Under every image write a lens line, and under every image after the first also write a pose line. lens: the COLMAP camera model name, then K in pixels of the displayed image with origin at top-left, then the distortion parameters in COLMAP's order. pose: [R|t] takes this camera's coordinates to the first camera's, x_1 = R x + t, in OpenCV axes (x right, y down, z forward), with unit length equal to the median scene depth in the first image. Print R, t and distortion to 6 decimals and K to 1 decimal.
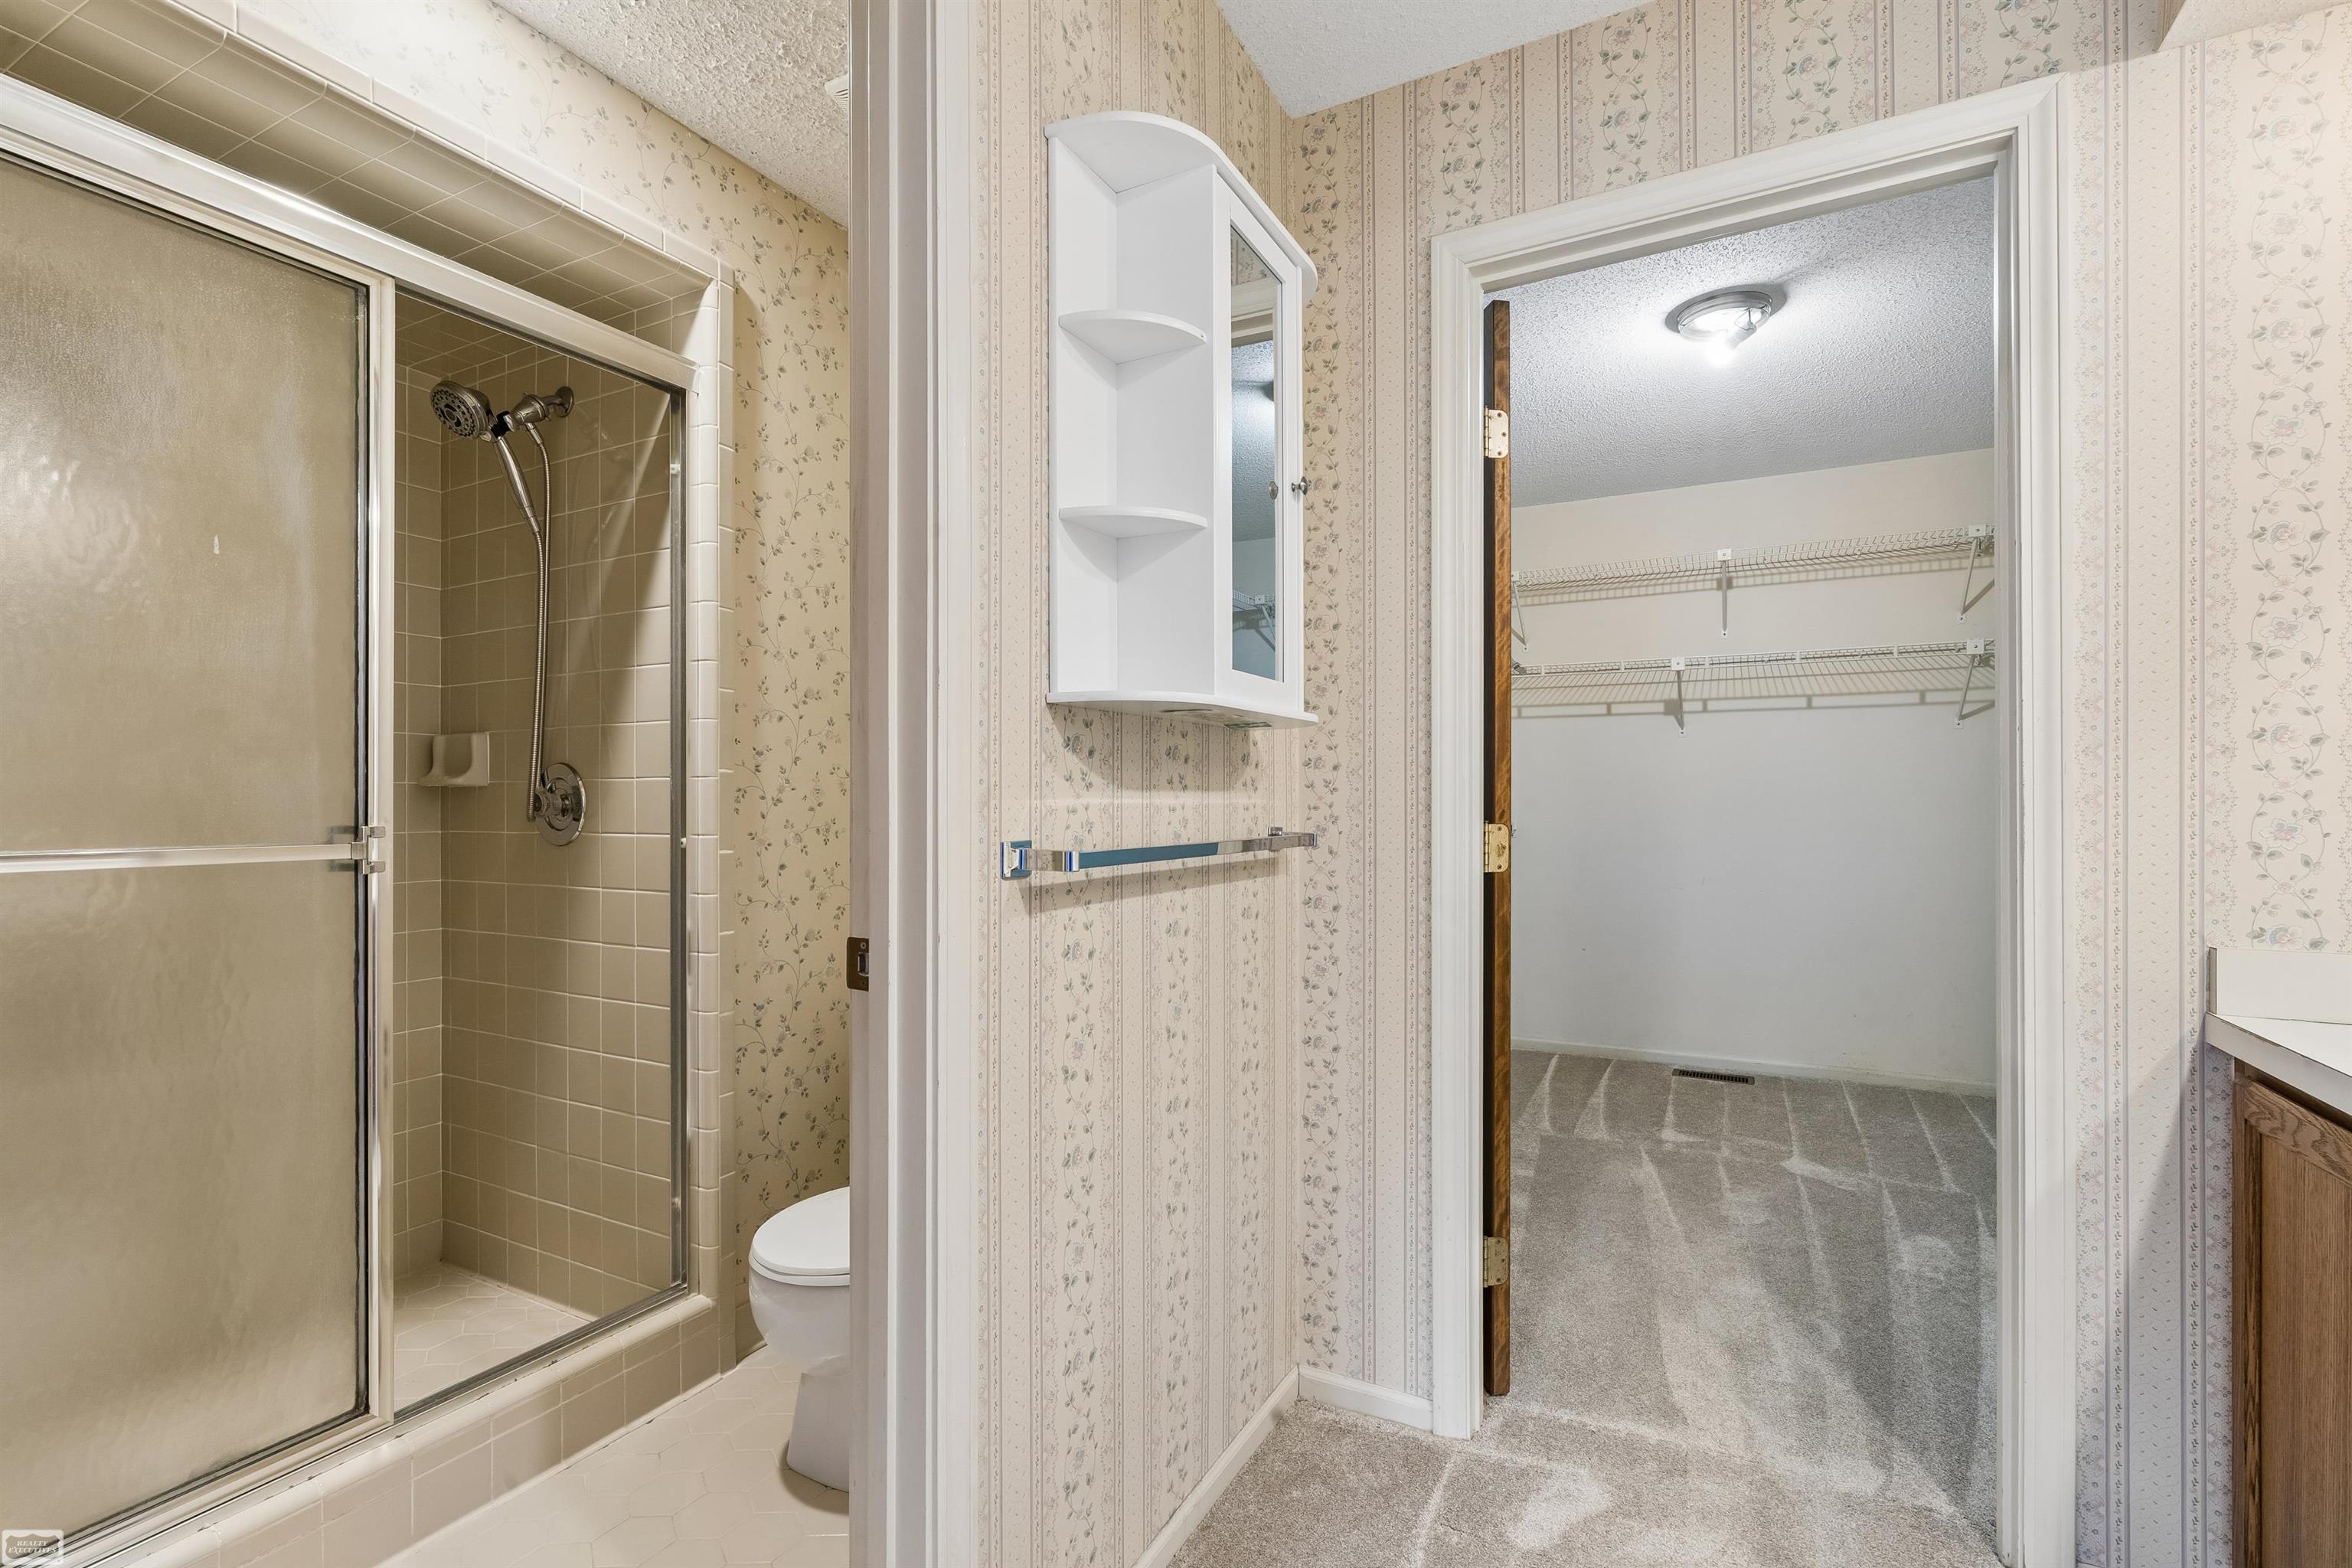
lens RADIAL K [[1062.5, 0, 1242.0], [0, 1062.5, 807.4], [0, 0, 1]] dist [-0.007323, 0.003033]
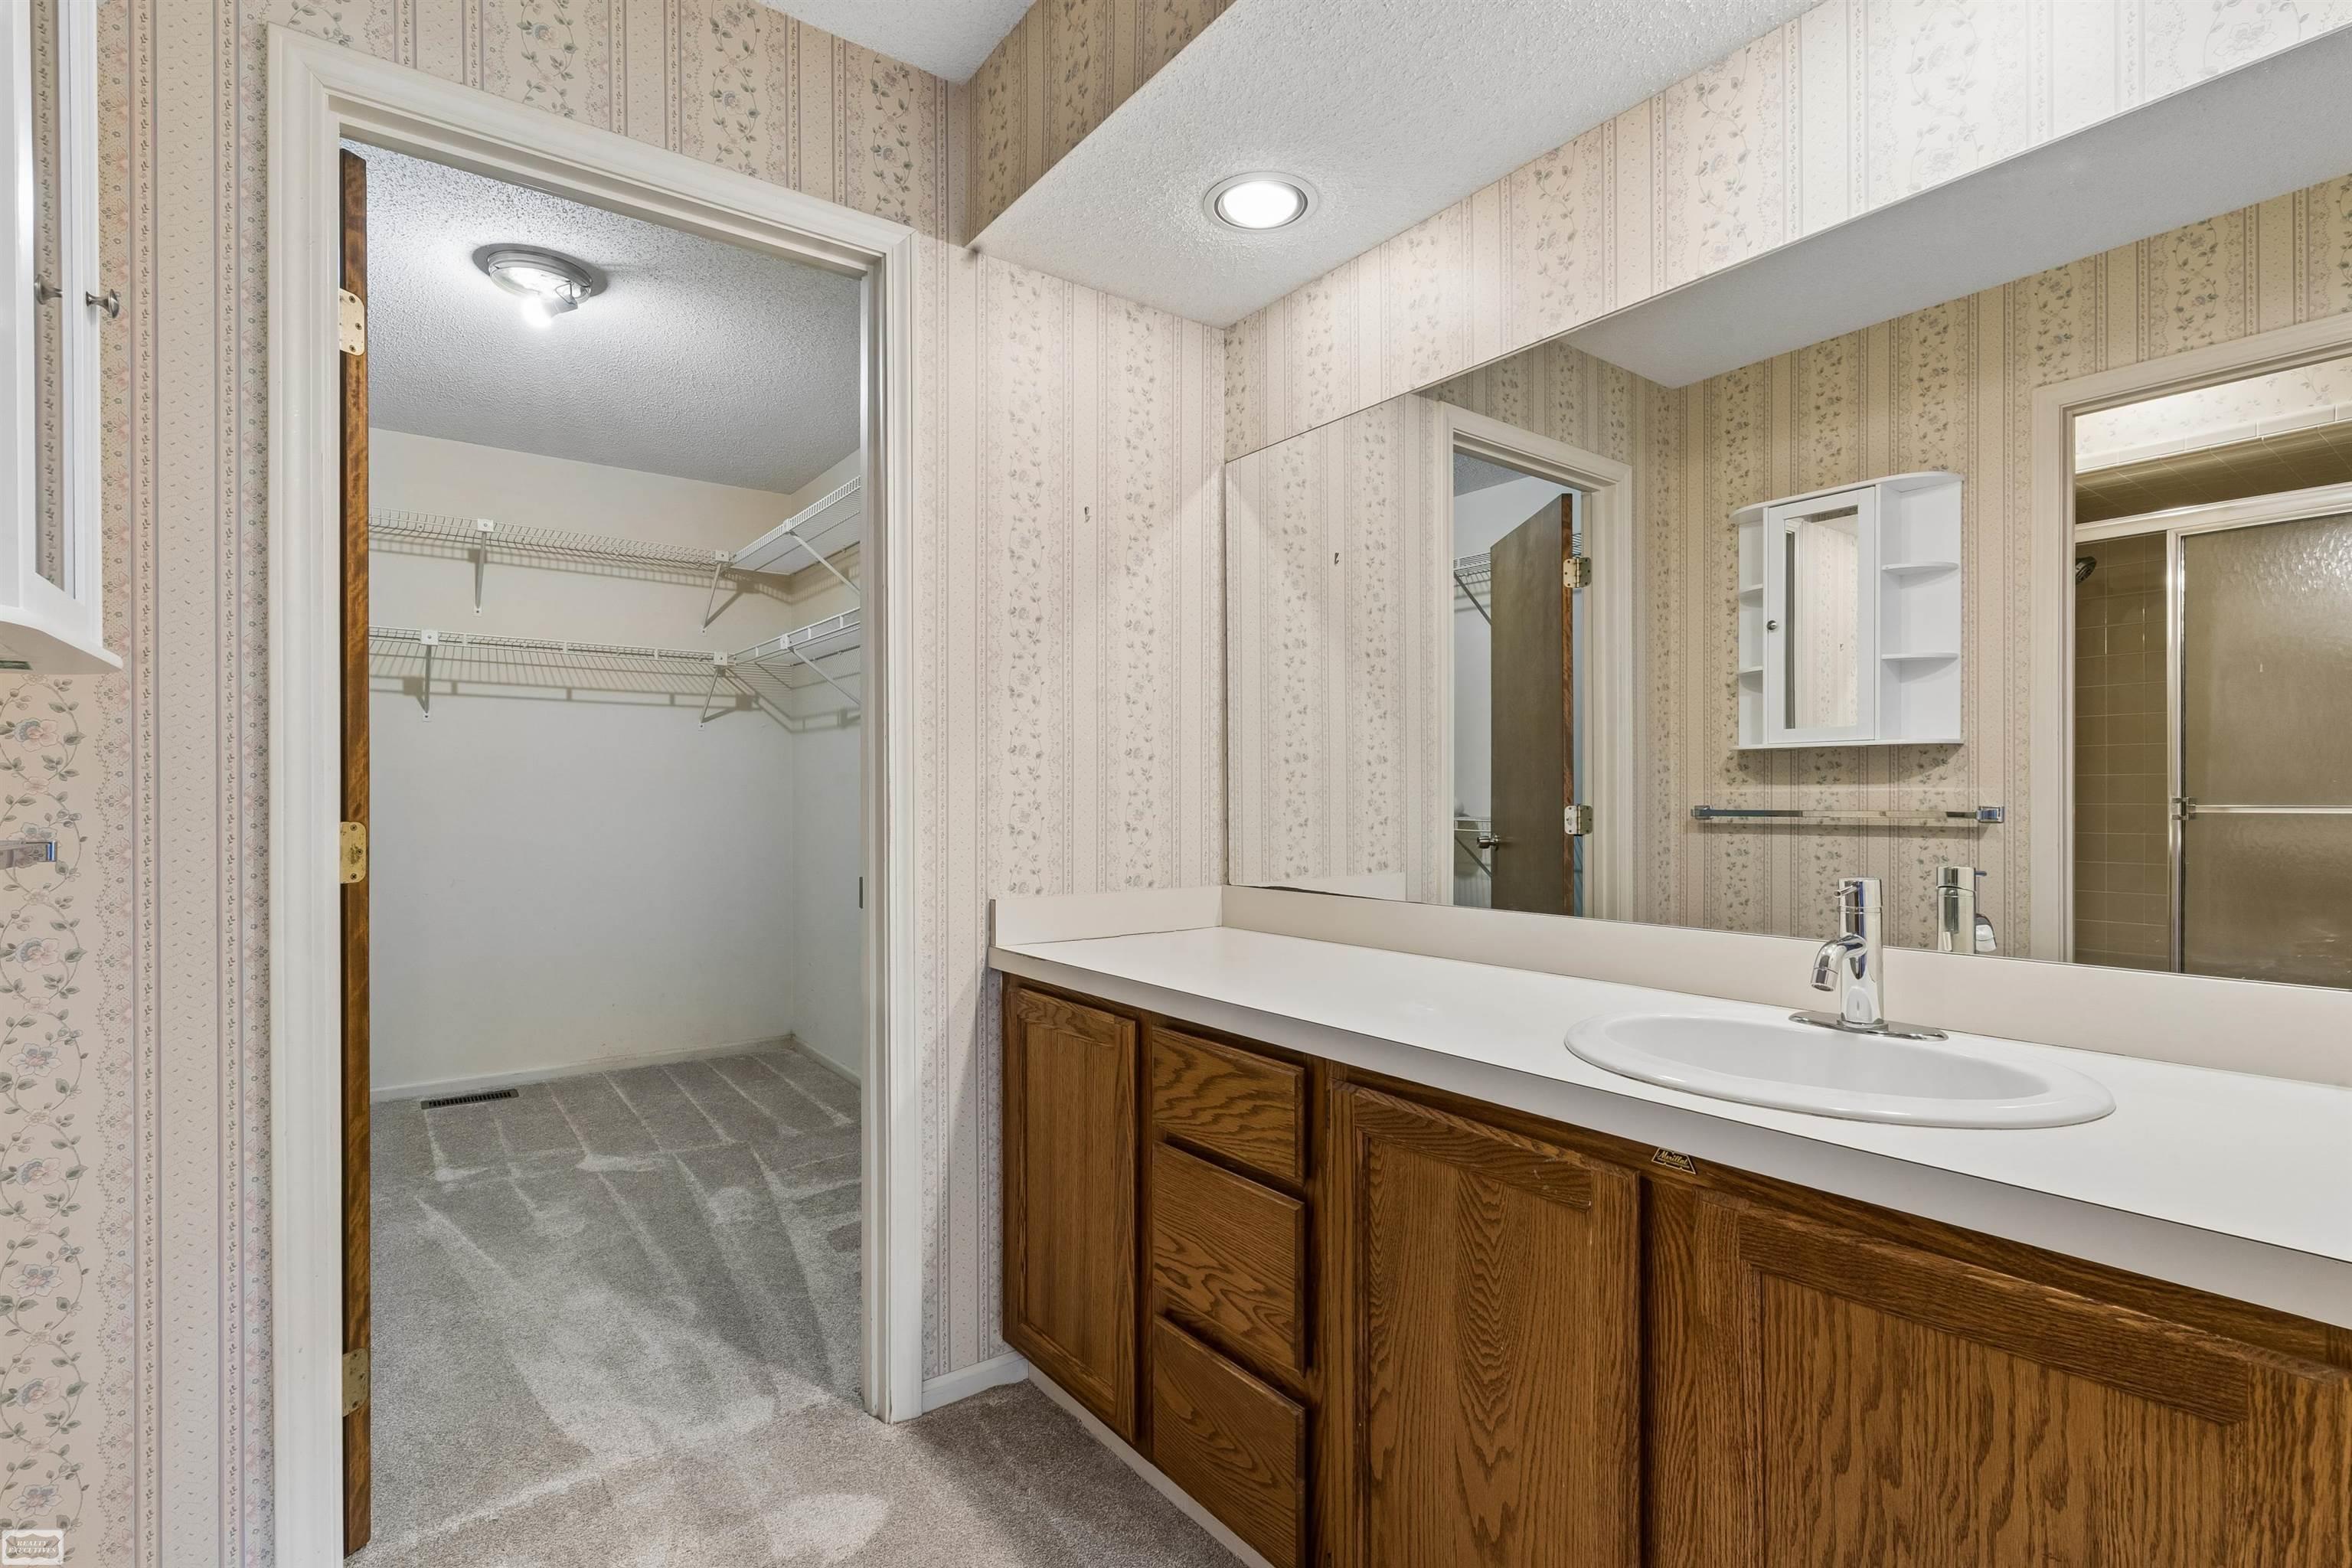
lens RADIAL K [[1062.5, 0, 1185.8], [0, 1062.5, 802.2], [0, 0, 1]] dist [-0.007323, 0.003033]
pose [[0.449688, -0.001850, 0.893184, -0.165174], [0.001671, 0.999998, 0.001230, 0.000788], [-0.893184, 0.000940, 0.449690, 0.092076]]
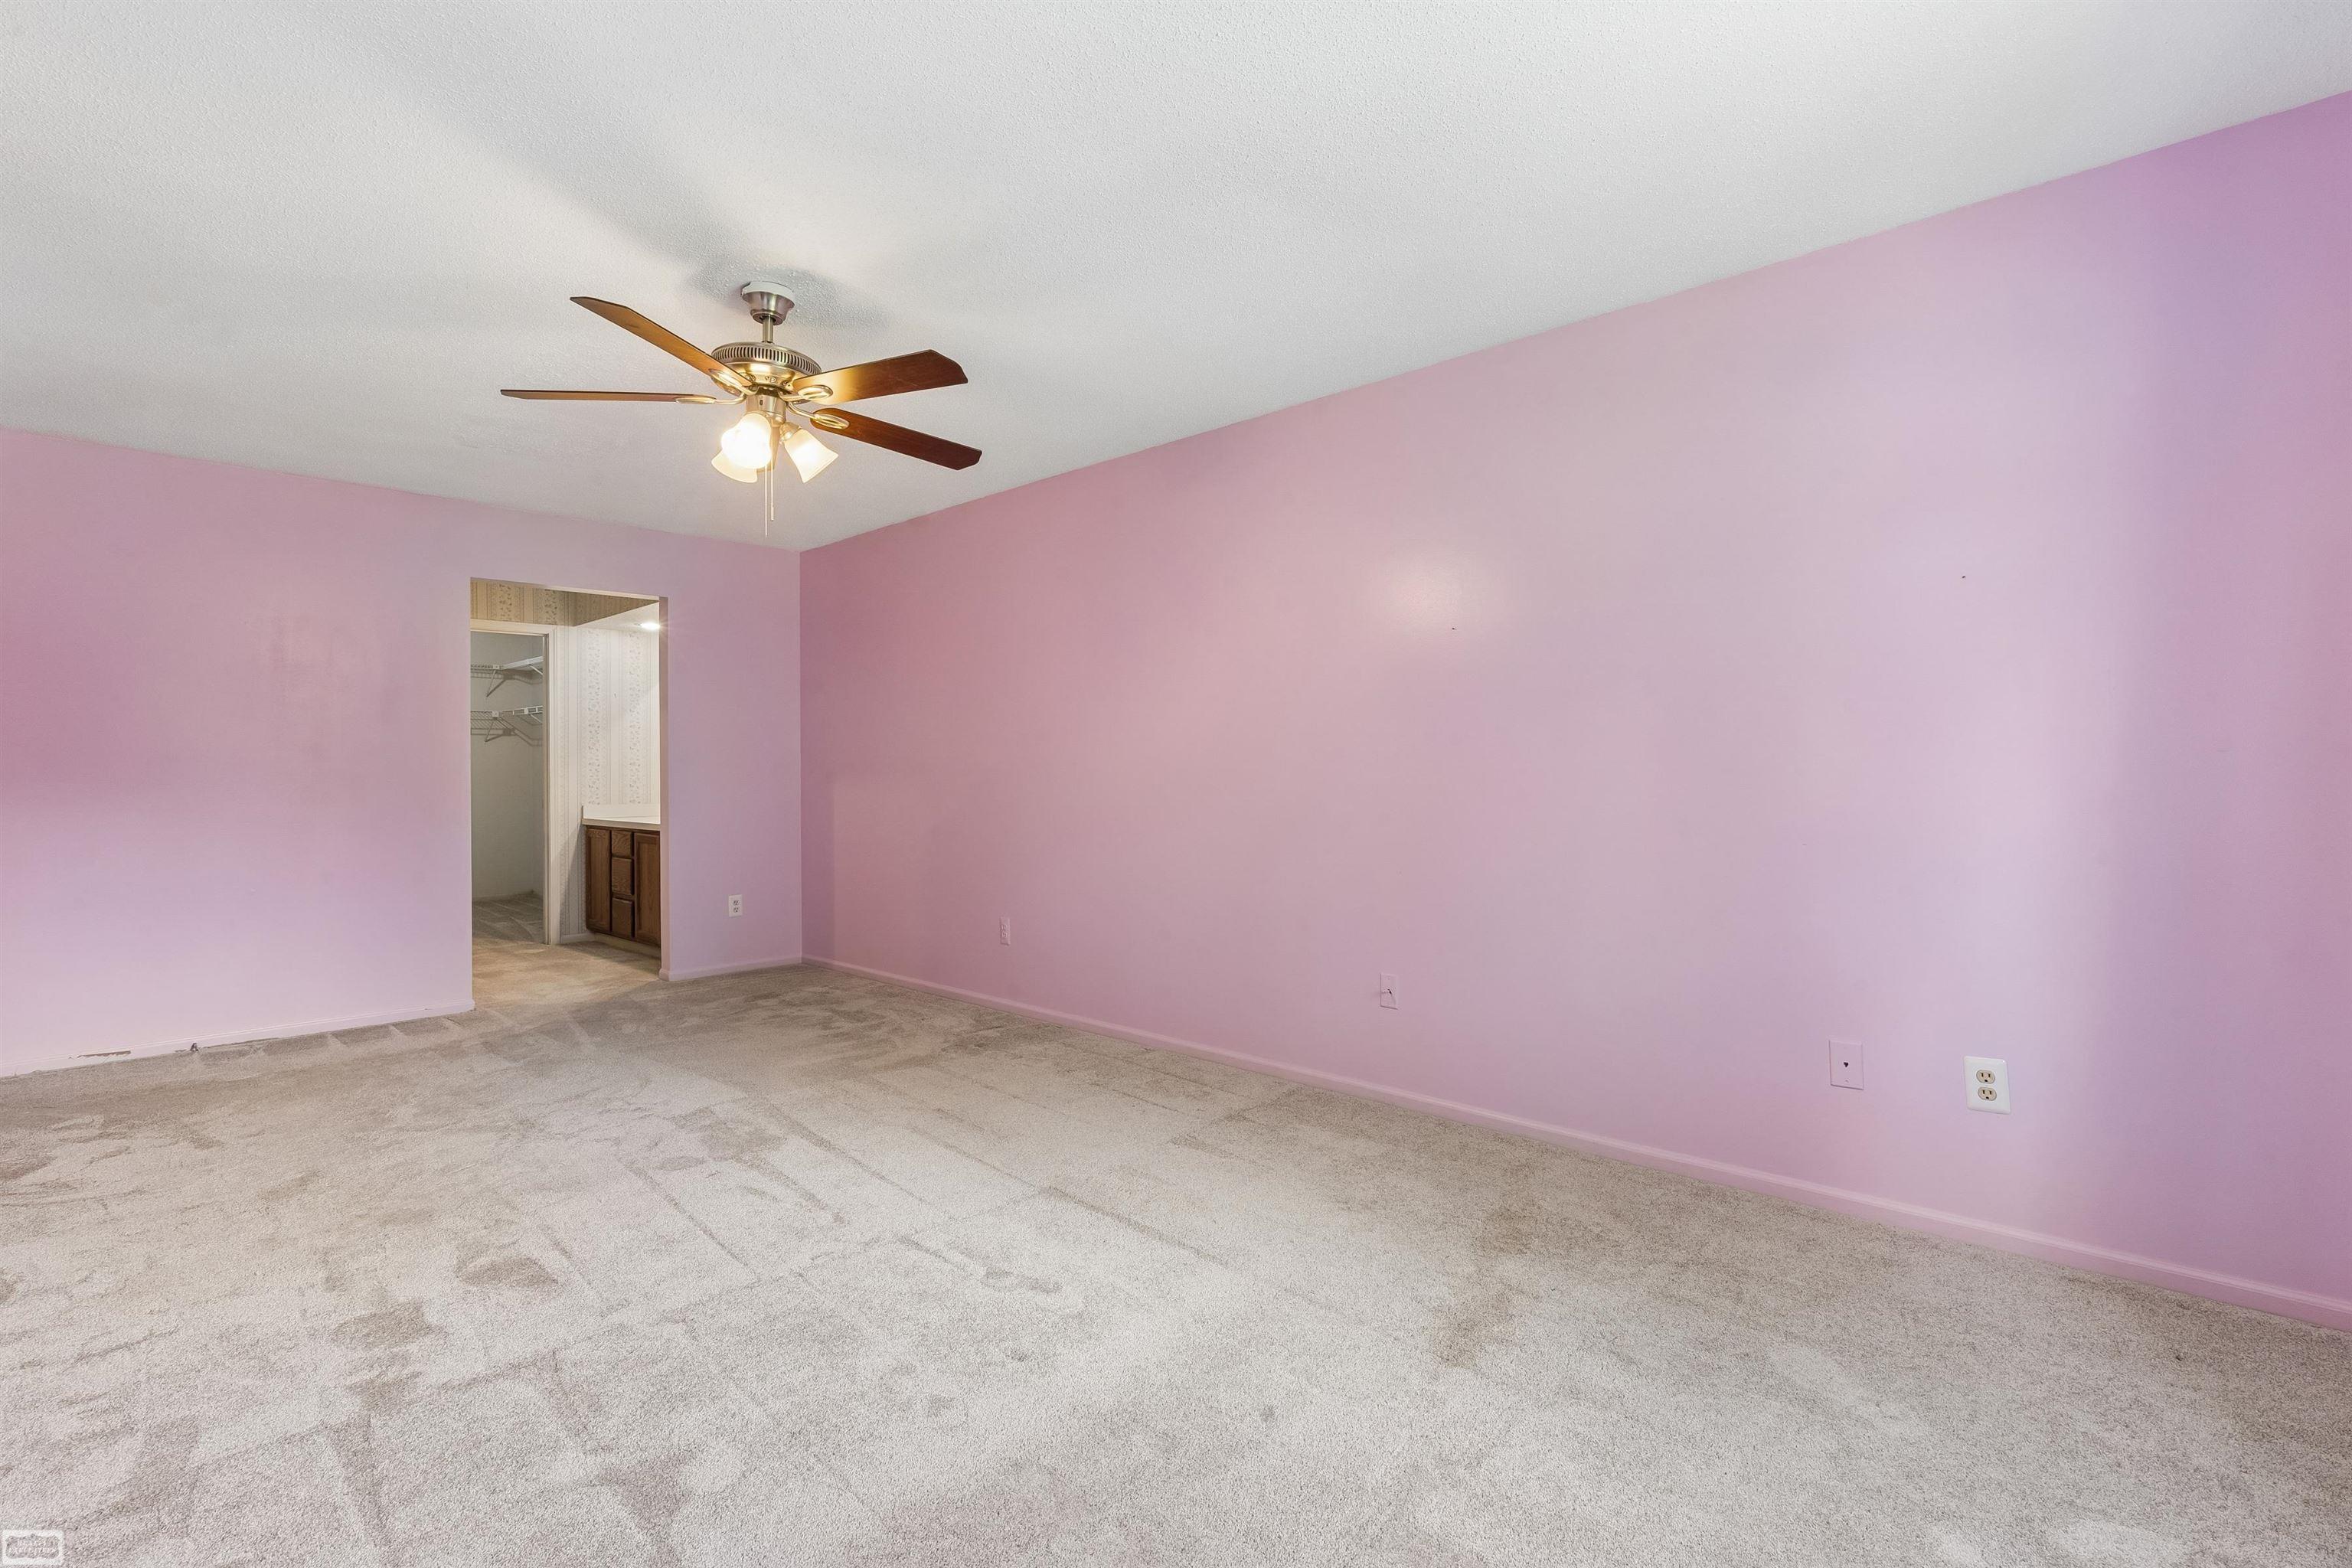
lens RADIAL K [[1062.5, 0, 1165.4], [0, 1062.5, 781.8], [0, 0, 1]] dist [-0.007323, 0.003033]
pose [[0.297924, -0.000467, 0.954589, -2.197038], [-0.002931, 0.999995, 0.001404, 0.002951], [-0.954585, -0.003216, 0.297921, -2.251344]]
